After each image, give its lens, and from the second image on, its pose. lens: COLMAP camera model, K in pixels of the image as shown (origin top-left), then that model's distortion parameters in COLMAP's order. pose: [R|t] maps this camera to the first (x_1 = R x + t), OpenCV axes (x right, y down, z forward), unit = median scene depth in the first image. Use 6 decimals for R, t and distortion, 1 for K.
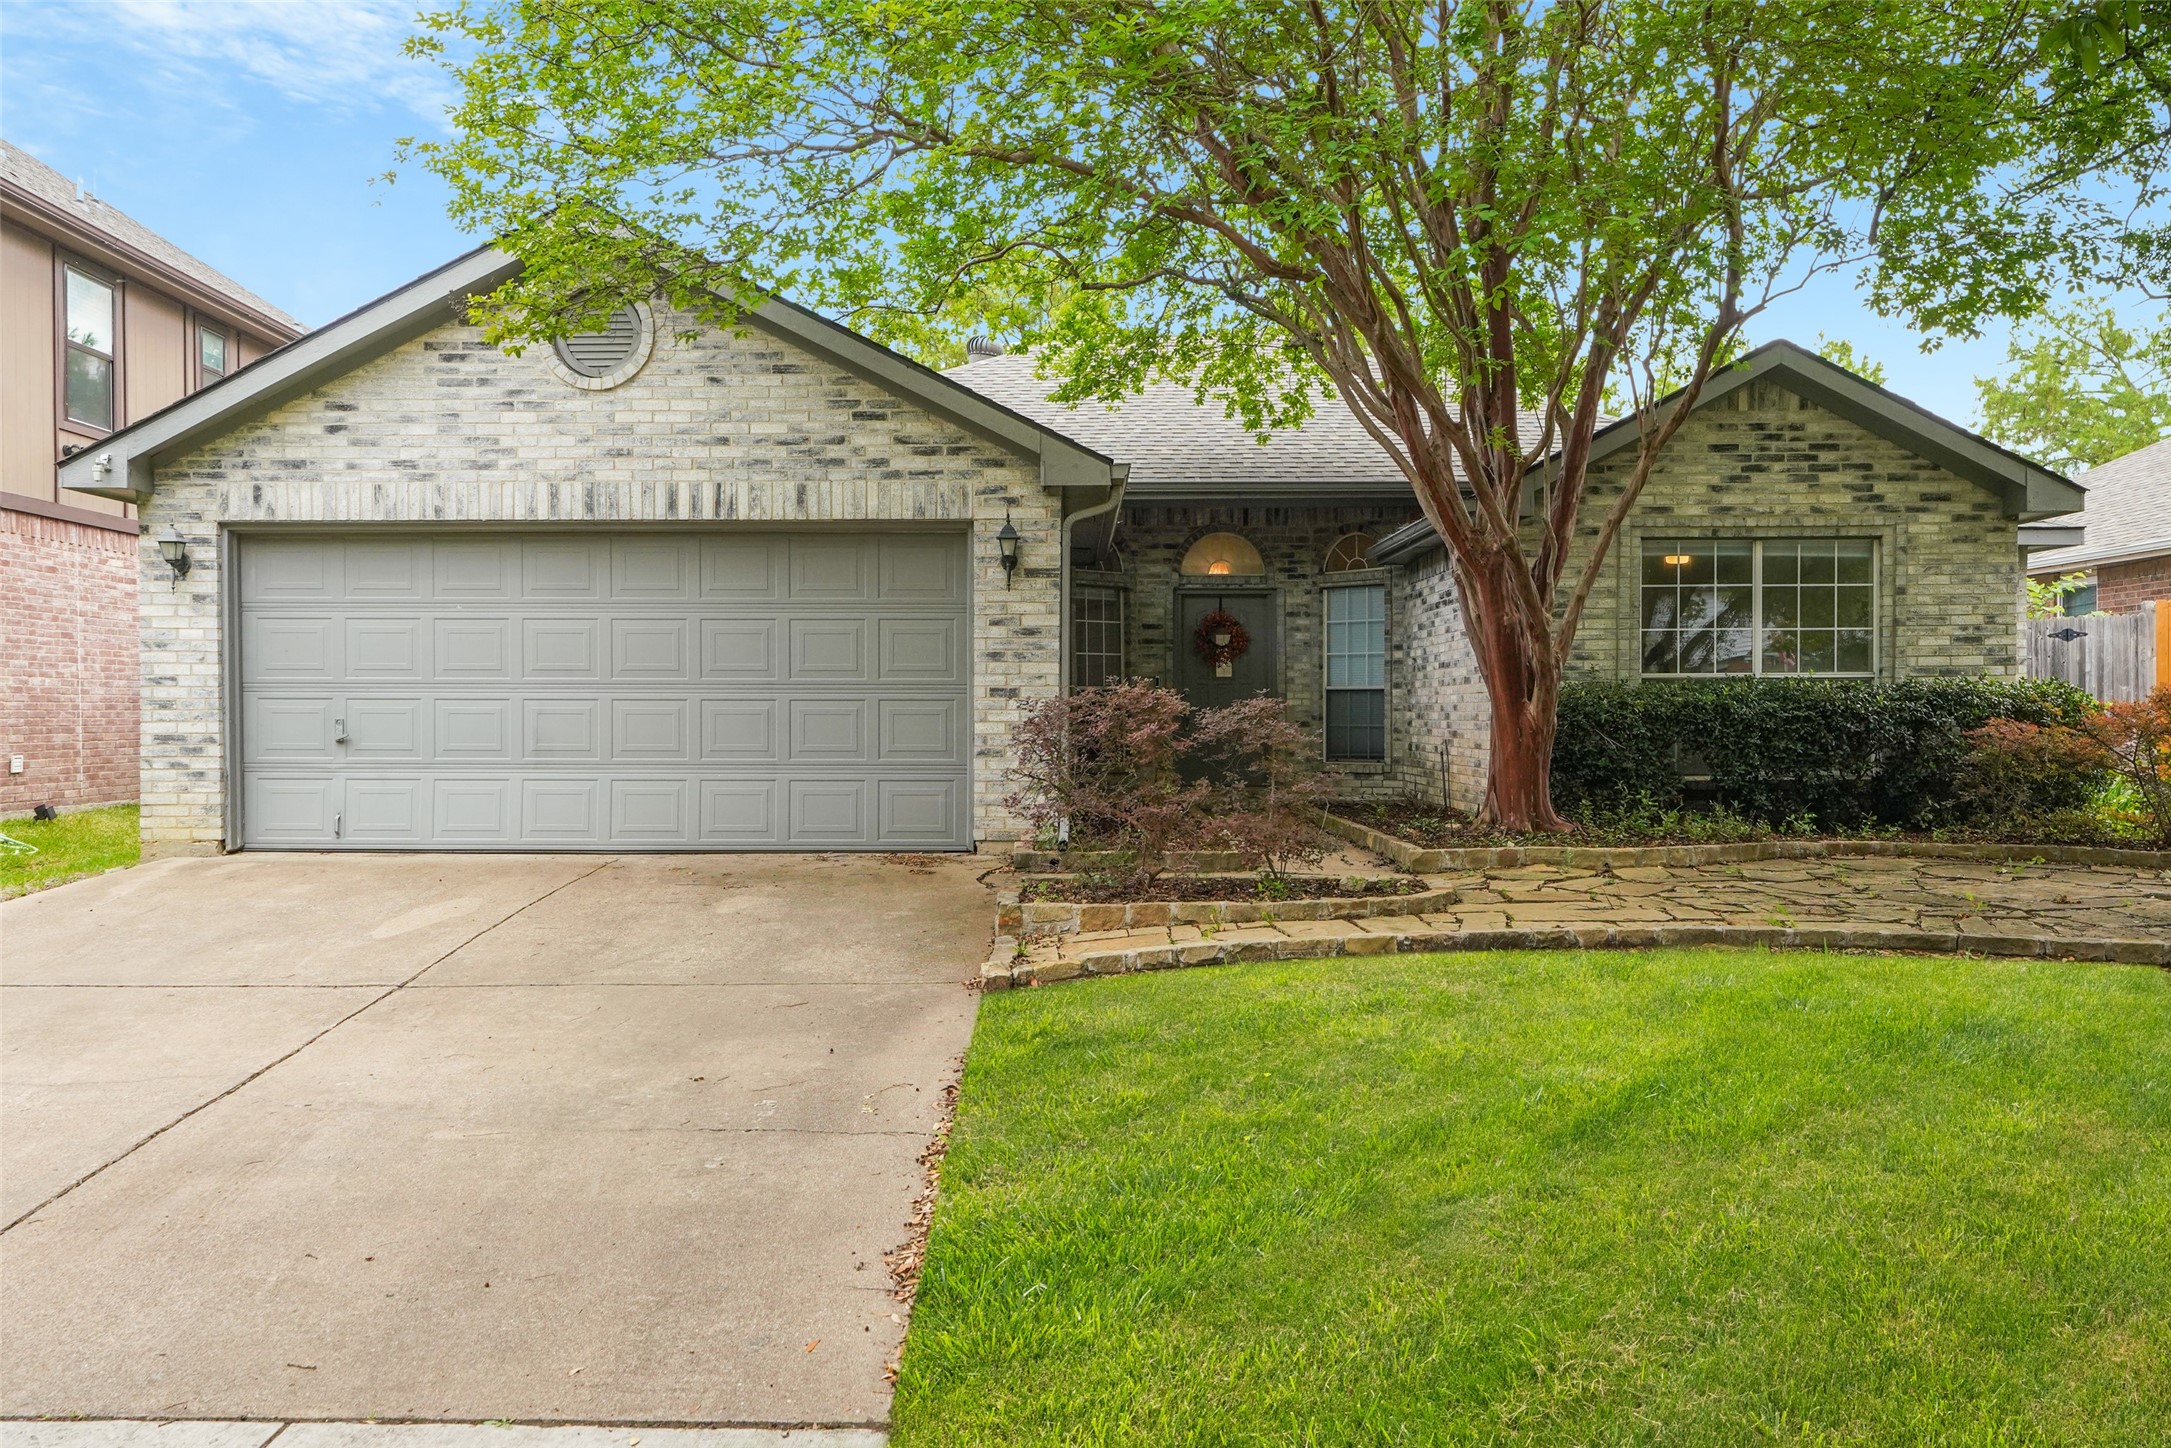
lens RADIAL K [[1655.6, 0, 1085.8], [0, 1655.6, 718.0], [0, 0, 1]] dist [-0.010143, -0.001035]
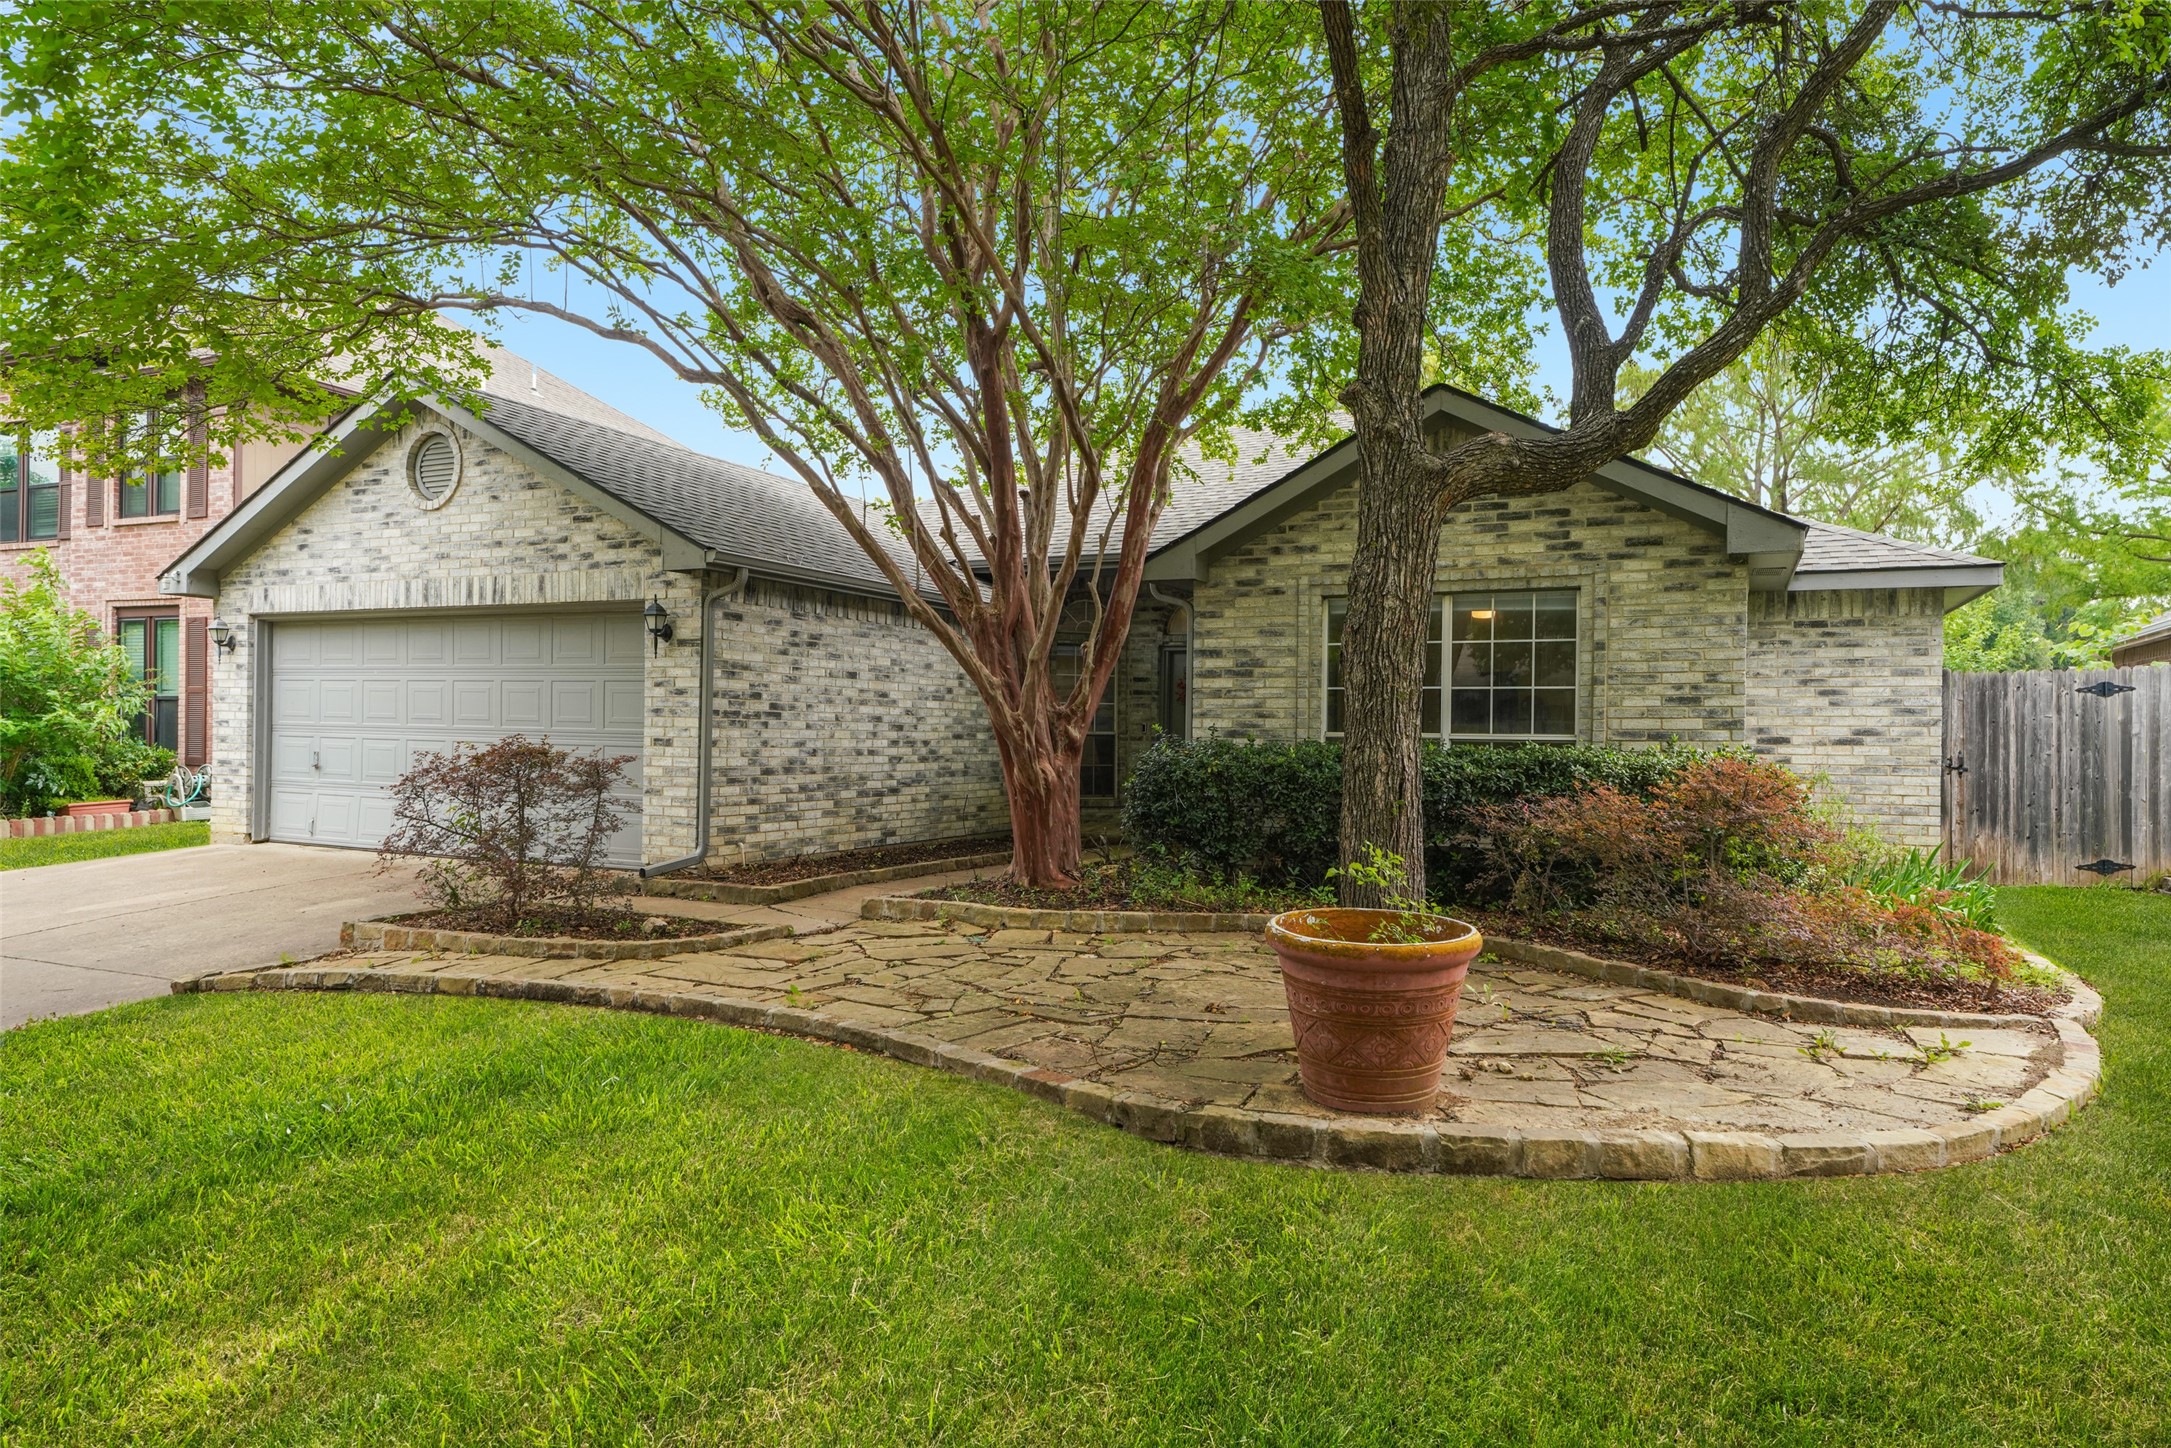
lens RADIAL K [[1319.3, 0, 1084.0], [0, 1319.3, 723.9], [0, 0, 1]] dist [0.007872, 0.001383]
pose [[0.905706, 0.013502, -0.423691, 0.633362], [-0.019230, 0.999772, -0.009245, -0.025558], [0.423470, 0.016521, 0.905759, 0.256755]]
